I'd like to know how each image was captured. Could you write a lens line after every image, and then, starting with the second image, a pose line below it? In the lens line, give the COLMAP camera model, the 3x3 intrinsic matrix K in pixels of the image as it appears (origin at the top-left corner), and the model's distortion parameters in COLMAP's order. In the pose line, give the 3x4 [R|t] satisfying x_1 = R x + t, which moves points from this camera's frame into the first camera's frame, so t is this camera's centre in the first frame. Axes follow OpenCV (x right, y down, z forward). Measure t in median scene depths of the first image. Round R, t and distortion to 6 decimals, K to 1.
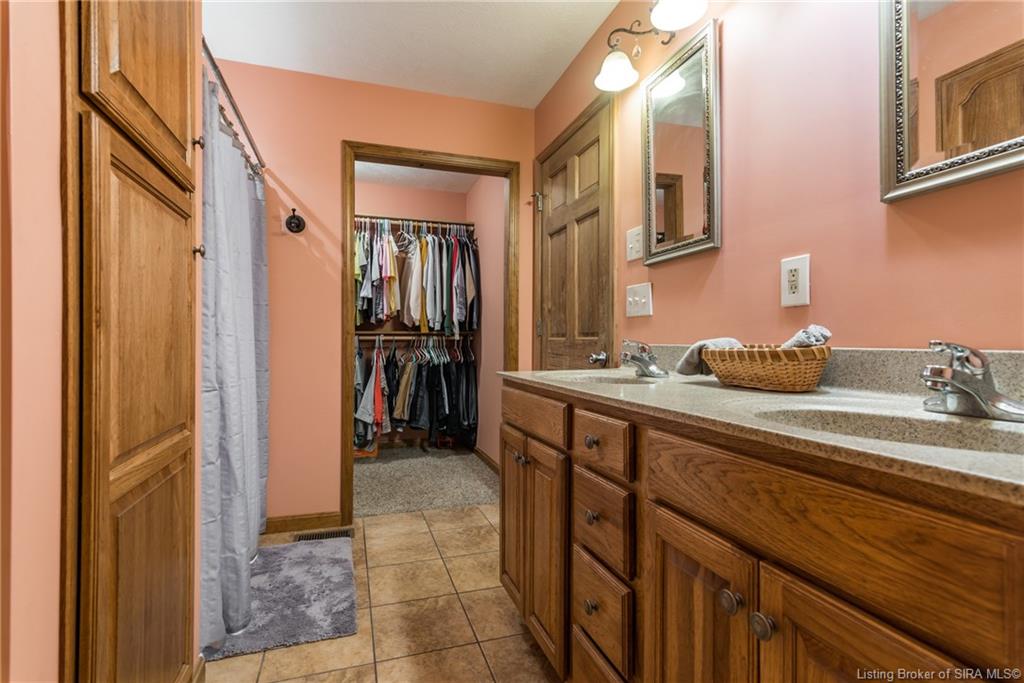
lens RADIAL K [[494.2, 0, 502.4], [0, 494.2, 341.0], [0, 0, 1]] dist [0.013396, 0.001991]
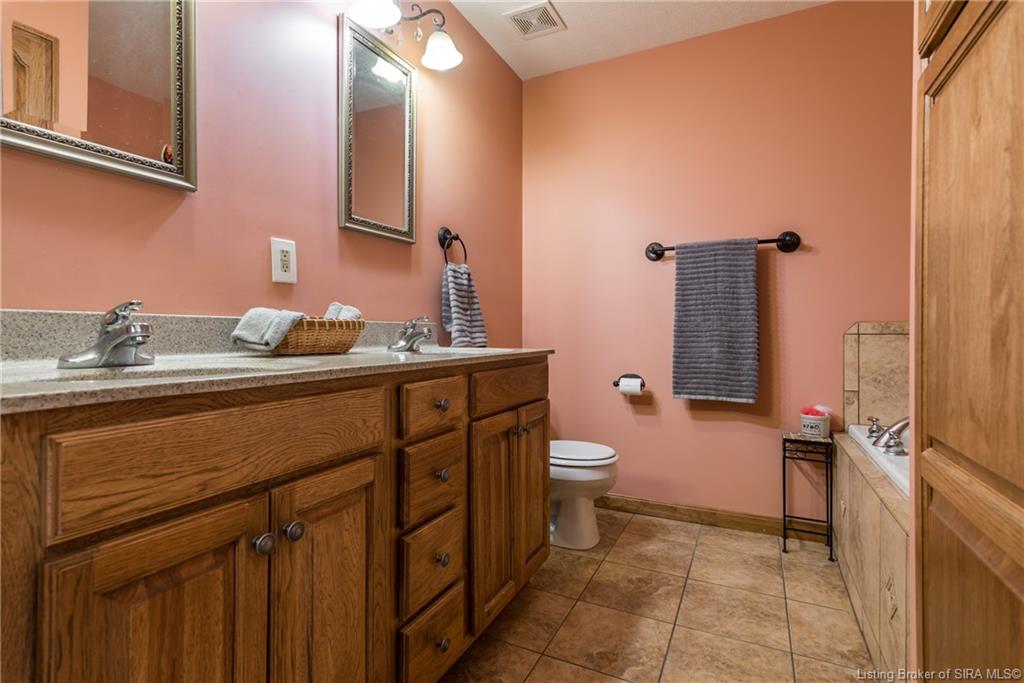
lens RADIAL K [[494.2, 0, 511.8], [0, 494.2, 333.2], [0, 0, 1]] dist [0.013396, 0.001991]
pose [[-0.722539, 0.003621, 0.691320, -0.589057], [0.004490, 0.999990, -0.000545, 0.049042], [-0.691315, 0.002710, -0.722548, 1.499044]]
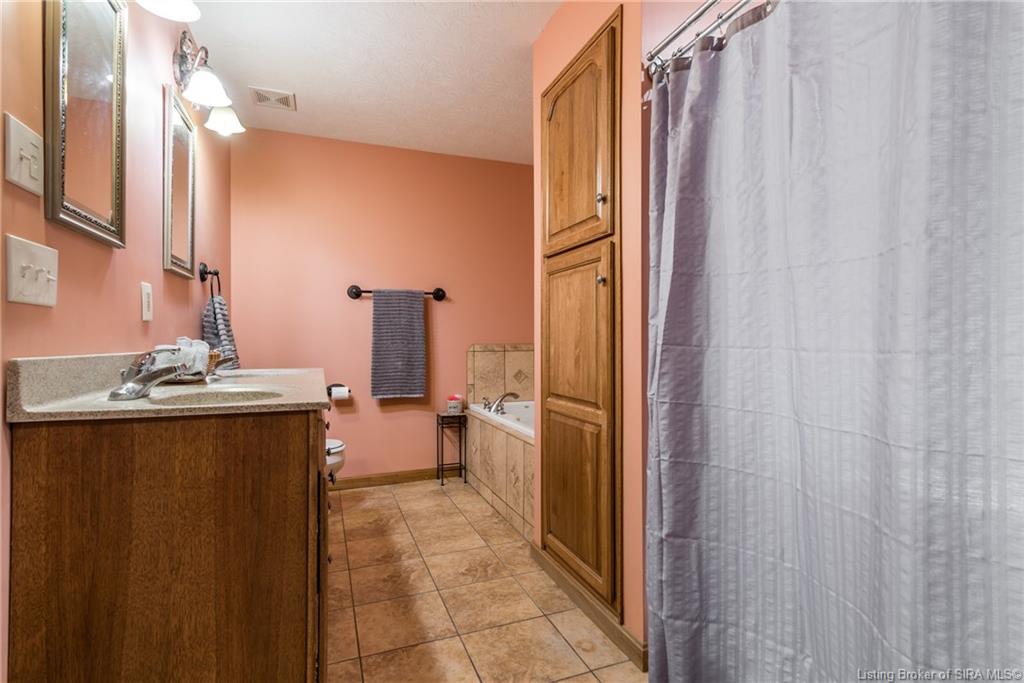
lens RADIAL K [[494.2, 0, 509.2], [0, 494.2, 339.8], [0, 0, 1]] dist [0.013396, 0.001991]
pose [[-0.998149, 0.008296, -0.060249, -0.293031], [0.008339, 0.999965, -0.000474, -0.011606], [0.060243, -0.000975, -0.998183, 2.430839]]
